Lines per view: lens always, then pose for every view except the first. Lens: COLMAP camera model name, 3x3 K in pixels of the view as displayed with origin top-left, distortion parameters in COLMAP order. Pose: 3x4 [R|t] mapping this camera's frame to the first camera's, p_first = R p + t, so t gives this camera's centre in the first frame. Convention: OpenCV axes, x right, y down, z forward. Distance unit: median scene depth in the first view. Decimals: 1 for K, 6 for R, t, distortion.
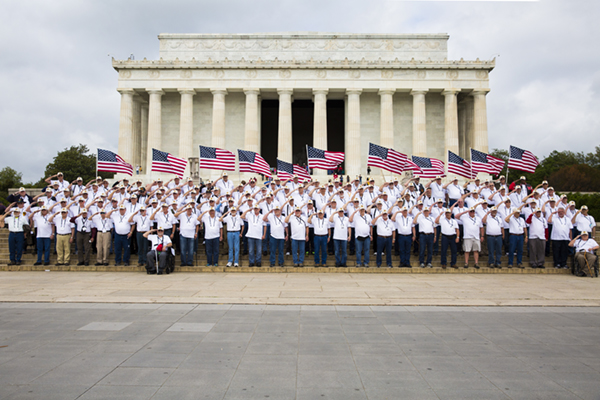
lens RADIAL K [[557.2, 0, 300.2], [0, 557.2, 202.3], [0, 0, 1]] dist [-0.007963, 0.000000]
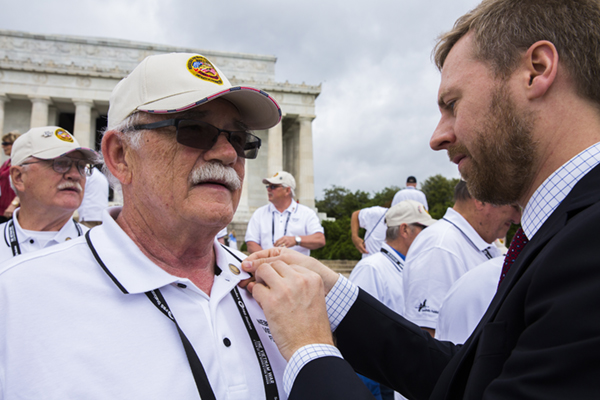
lens RADIAL K [[557.2, 0, 299.7], [0, 557.2, 201.7], [0, 0, 1]] dist [-0.007963, 0.000000]
pose [[0.964328, 0.025349, 0.263493, 0.070706], [-0.008569, 0.997872, -0.064639, 0.001683], [-0.264571, 0.060076, 0.962493, 0.112951]]
